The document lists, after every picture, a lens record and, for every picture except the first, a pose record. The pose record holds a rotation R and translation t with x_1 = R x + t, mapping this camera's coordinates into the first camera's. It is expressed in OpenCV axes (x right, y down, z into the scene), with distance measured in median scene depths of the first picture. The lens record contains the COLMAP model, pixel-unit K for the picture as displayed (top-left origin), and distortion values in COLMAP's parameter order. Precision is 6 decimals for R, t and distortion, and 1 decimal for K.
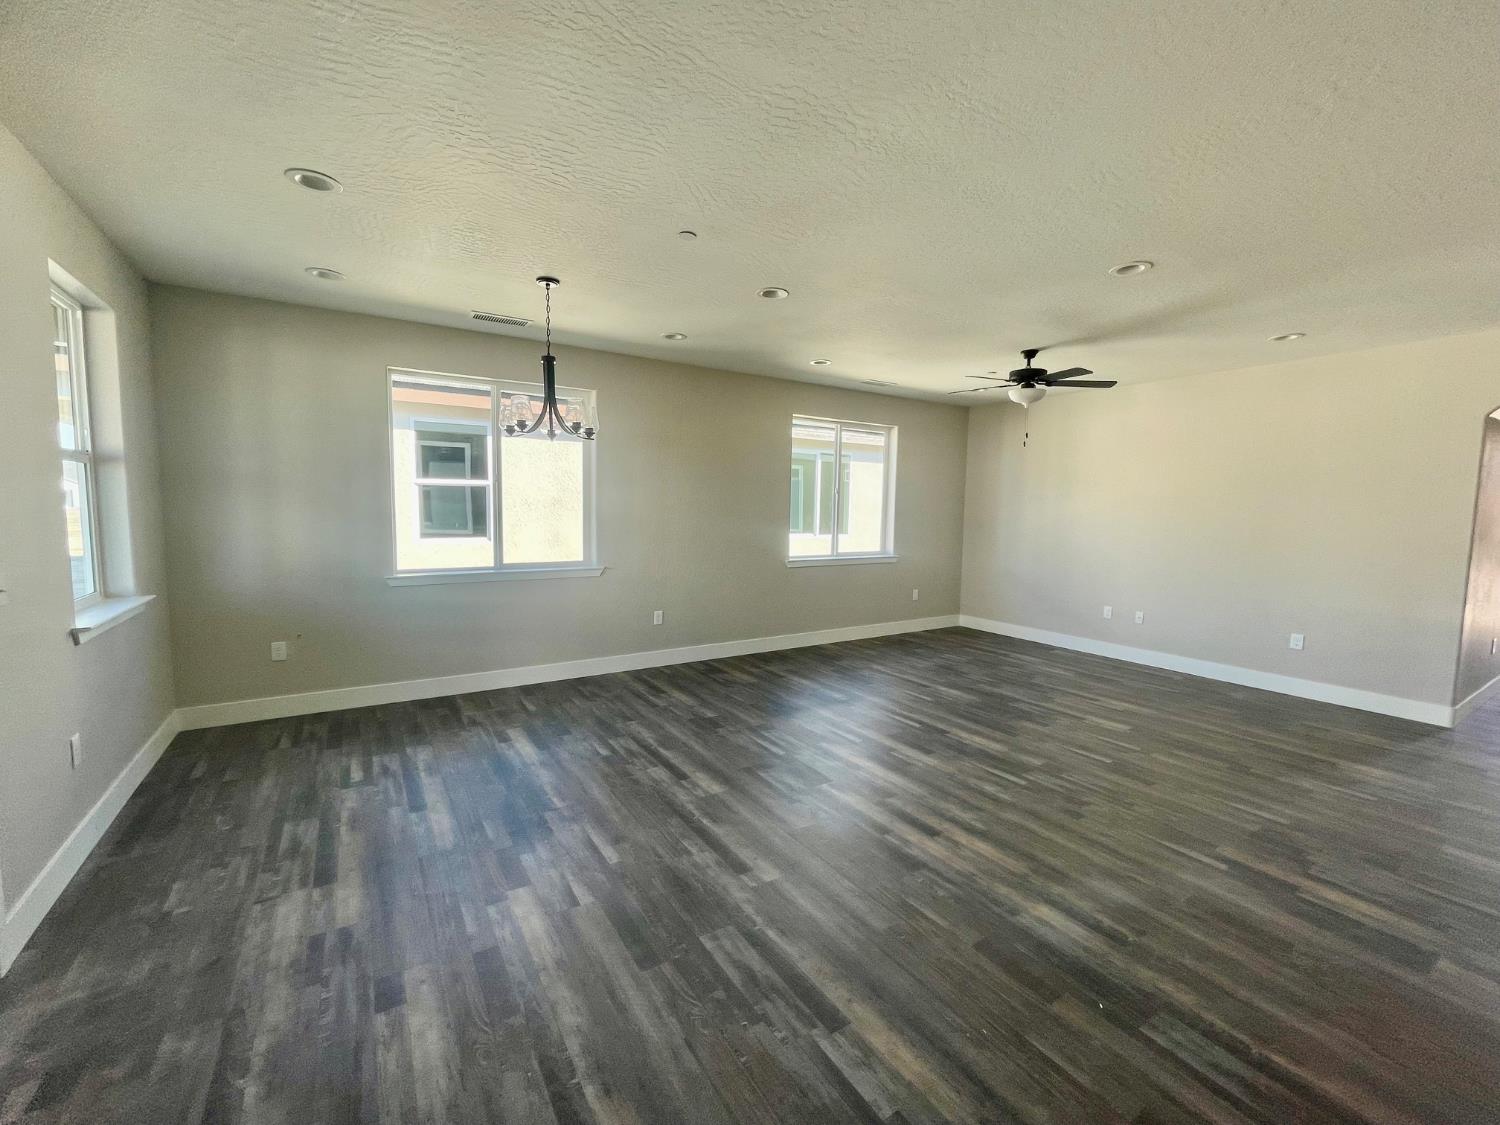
lens RADIAL K [[613.0, 0, 748.8], [0, 613.0, 556.4], [0, 0, 1]] dist [0.002445, -0.000377]
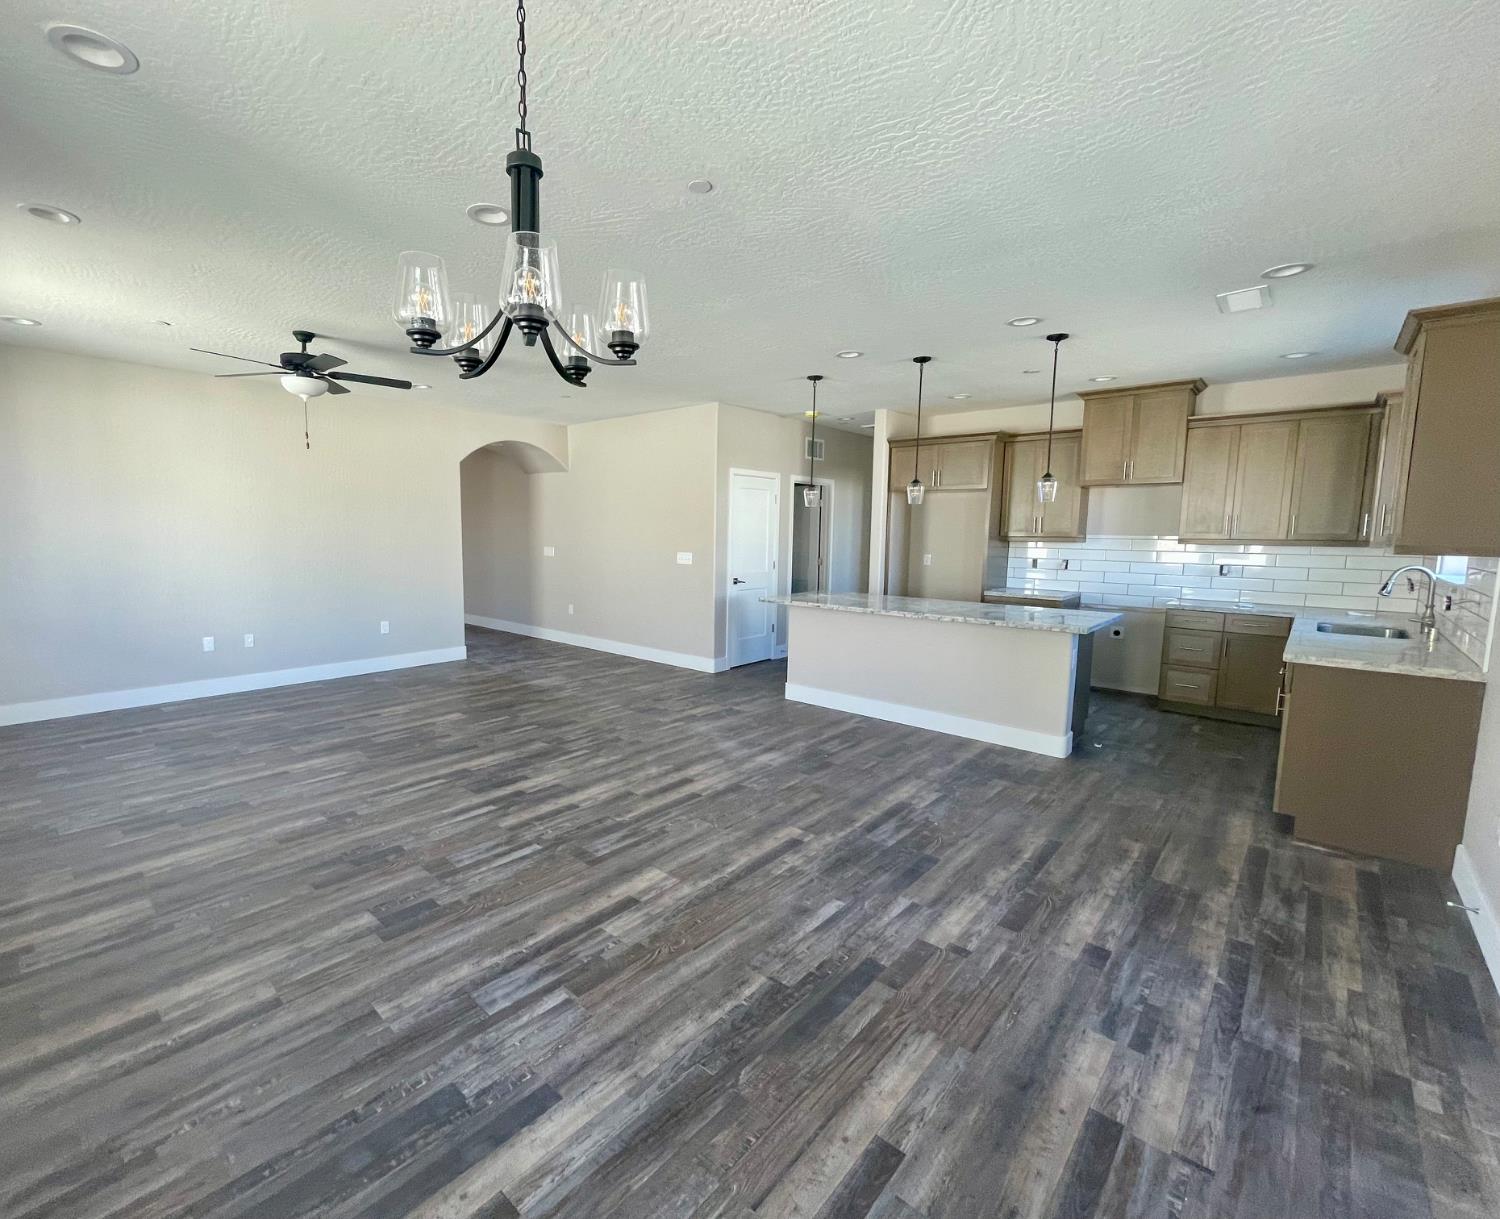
lens RADIAL K [[665.5, 0, 747.5], [0, 665.5, 612.9], [0, 0, 1]] dist [0.000147, 0.002076]
pose [[-0.289153, -0.138619, 0.947193, -0.987328], [0.065890, 0.984232, 0.164154, -0.094608], [-0.955012, 0.109877, -0.275460, 1.262432]]
